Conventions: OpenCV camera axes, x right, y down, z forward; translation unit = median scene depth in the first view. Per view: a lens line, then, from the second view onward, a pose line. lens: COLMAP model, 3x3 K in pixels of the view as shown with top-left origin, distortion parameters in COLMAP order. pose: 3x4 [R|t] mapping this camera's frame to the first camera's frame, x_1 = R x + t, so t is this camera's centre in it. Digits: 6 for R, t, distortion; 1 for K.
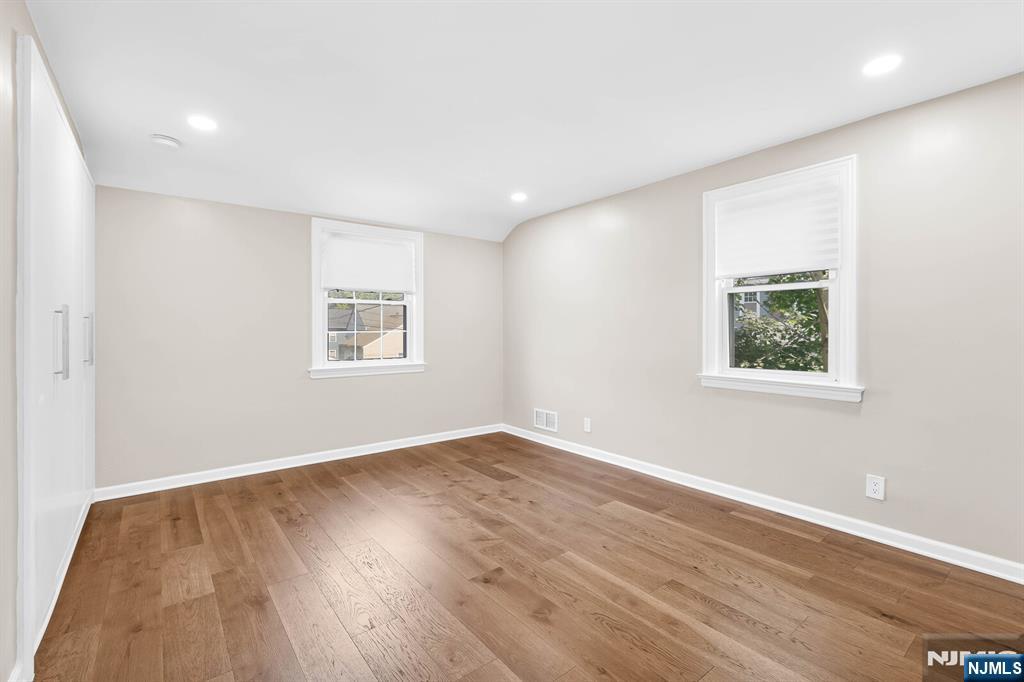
lens RADIAL K [[466.1, 0, 514.7], [0, 466.1, 334.0], [0, 0, 1]] dist [-0.000534, 0.000609]
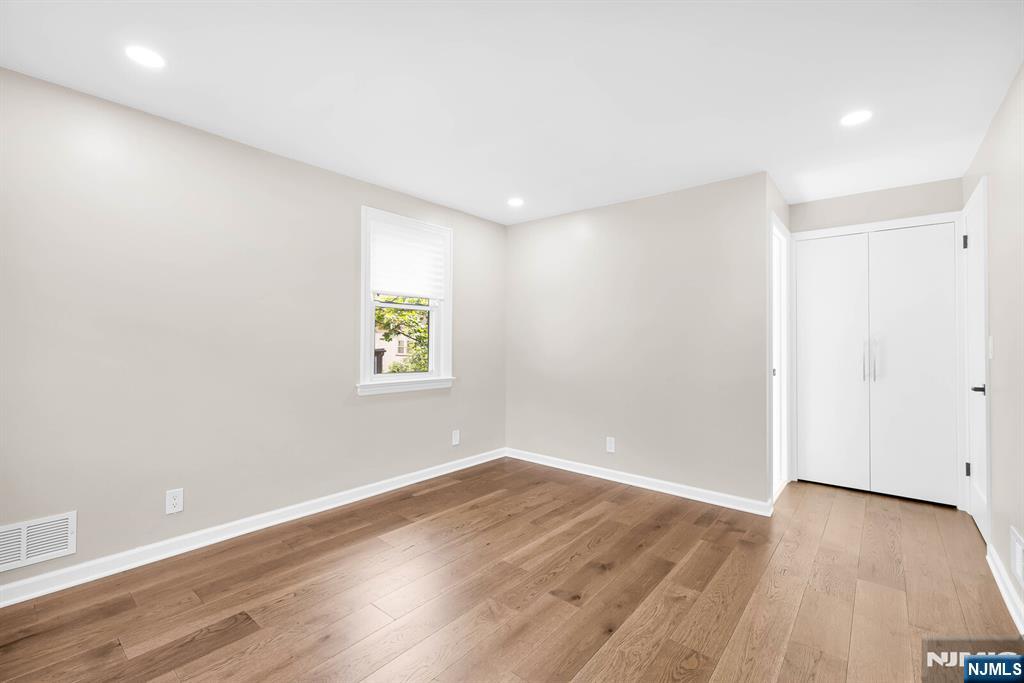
lens RADIAL K [[466.1, 0, 514.7], [0, 466.1, 334.5], [0, 0, 1]] dist [-0.000534, 0.000609]
pose [[-0.244958, 0.022955, 0.969262, -0.836812], [0.011195, 0.999720, -0.020847, 0.005163], [-0.969469, 0.005744, -0.245146, 1.168786]]
